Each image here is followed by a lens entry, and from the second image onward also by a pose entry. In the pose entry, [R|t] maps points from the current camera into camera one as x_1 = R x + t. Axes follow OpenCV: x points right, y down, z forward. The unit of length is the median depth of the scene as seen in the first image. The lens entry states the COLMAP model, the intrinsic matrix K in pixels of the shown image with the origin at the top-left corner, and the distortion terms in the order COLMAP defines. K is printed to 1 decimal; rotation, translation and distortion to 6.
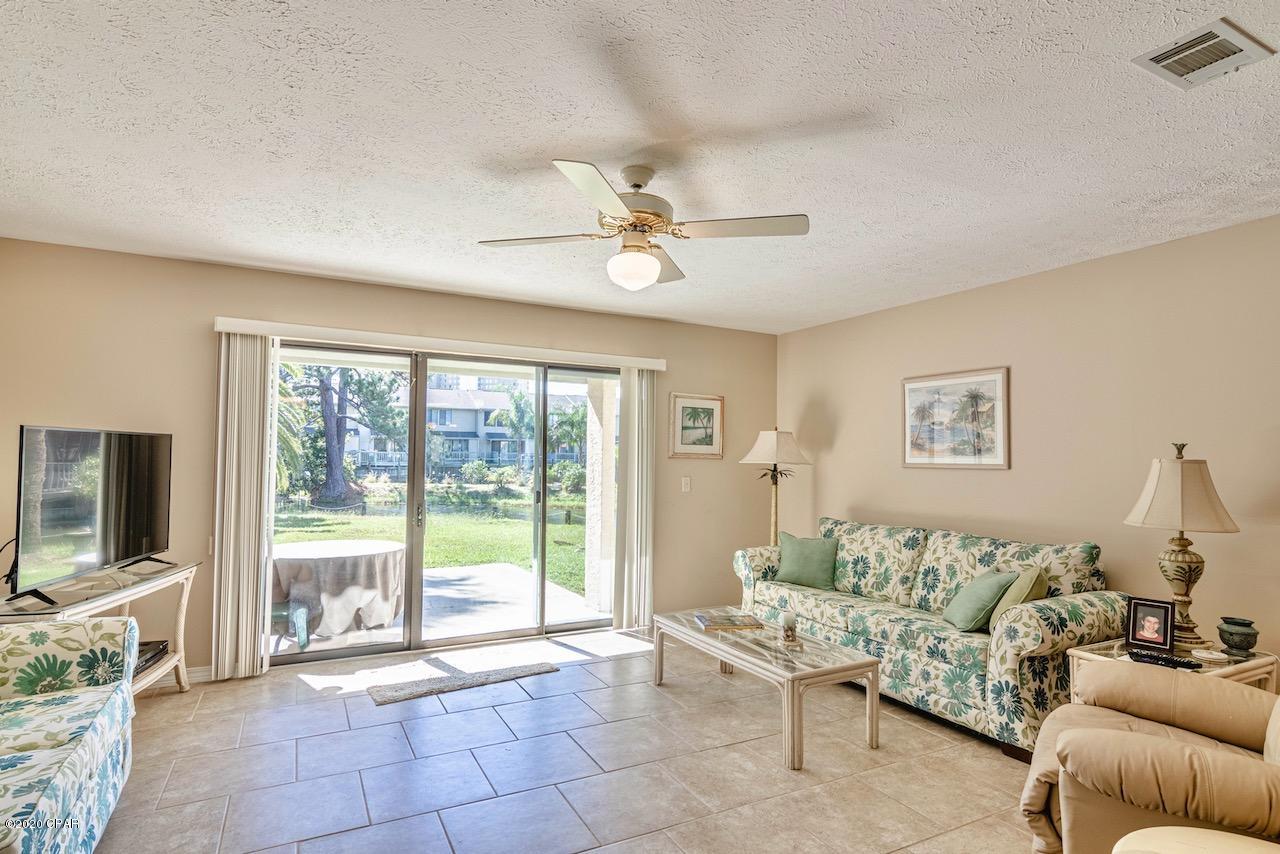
lens RADIAL K [[663.7, 0, 635.5], [0, 663.7, 432.9], [0, 0, 1]] dist [-0.001849, 0.003187]
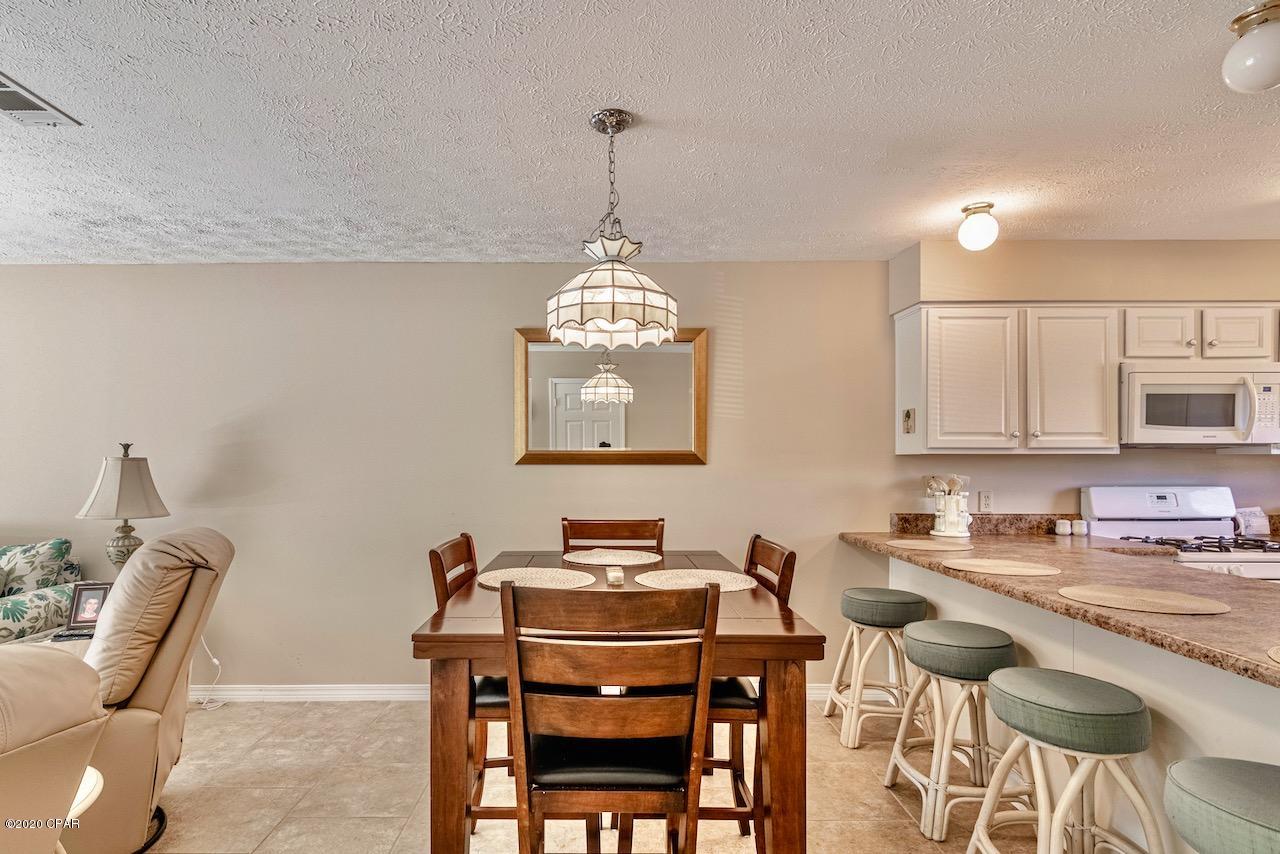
lens RADIAL K [[663.7, 0, 597.8], [0, 663.7, 459.2], [0, 0, 1]] dist [-0.001849, 0.003187]
pose [[0.464609, -0.007442, 0.885485, 0.128570], [-0.026824, 0.999388, 0.022474, -0.003257], [-0.885109, -0.034194, 0.464125, -0.177137]]
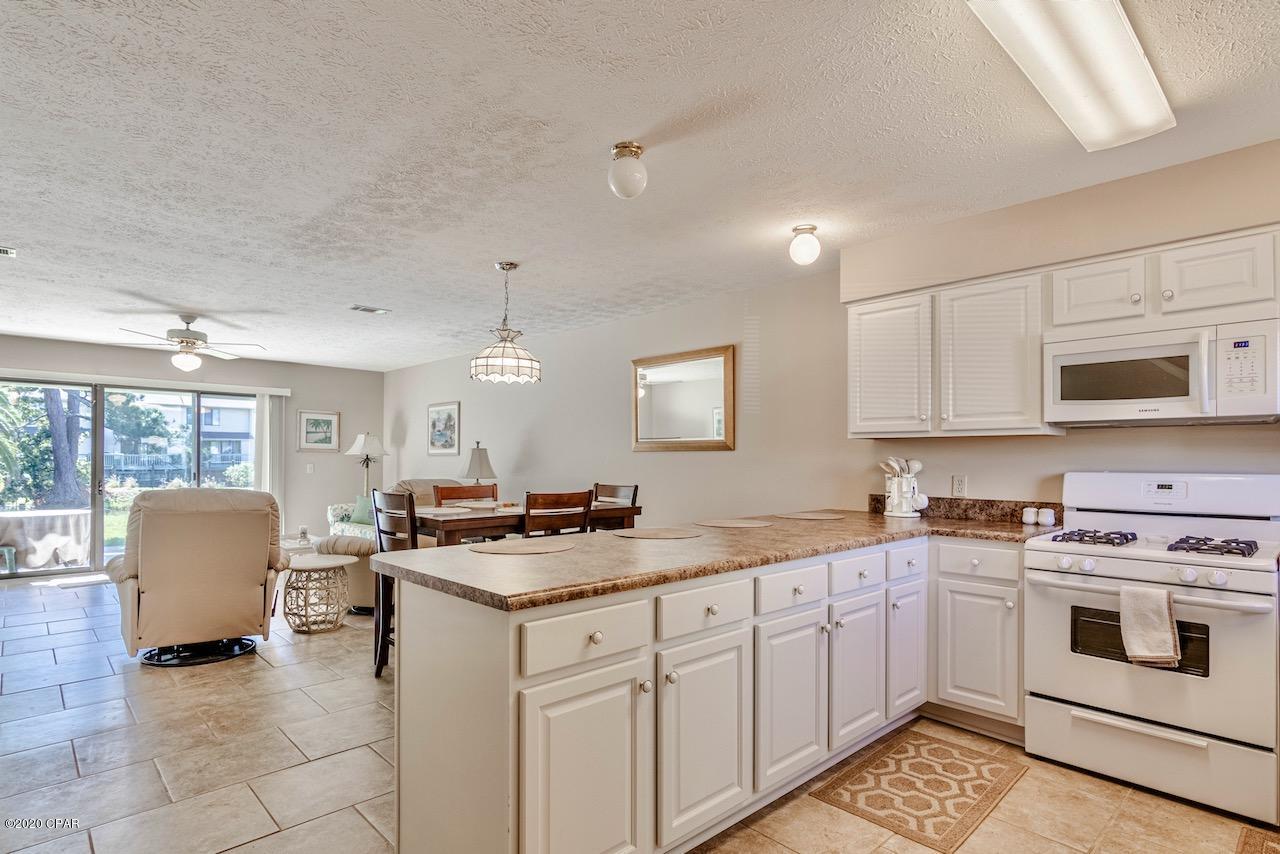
lens RADIAL K [[663.7, 0, 634.5], [0, 663.7, 459.5], [0, 0, 1]] dist [-0.001849, 0.003187]
pose [[0.961520, -0.005717, 0.274676, 0.497427], [-0.004501, 0.999322, 0.036555, -0.005346], [-0.274698, -0.036385, 0.960842, -0.931026]]
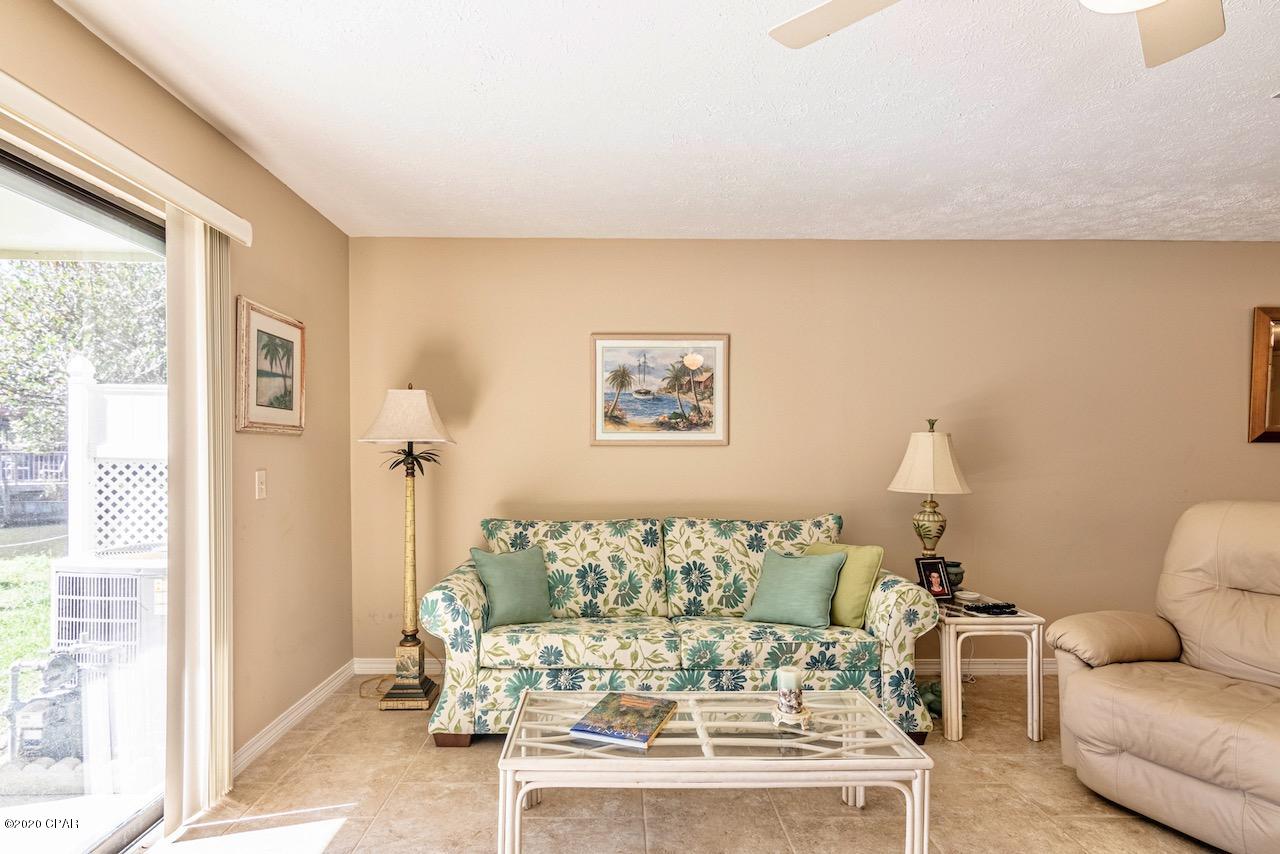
lens RADIAL K [[663.7, 0, 595.9], [0, 663.7, 462.0], [0, 0, 1]] dist [-0.001849, 0.003187]
pose [[0.459738, -0.031101, 0.887510, -0.334134], [-0.029936, 0.998276, 0.050489, 0.034917], [-0.887550, -0.049780, 0.458015, 0.699263]]
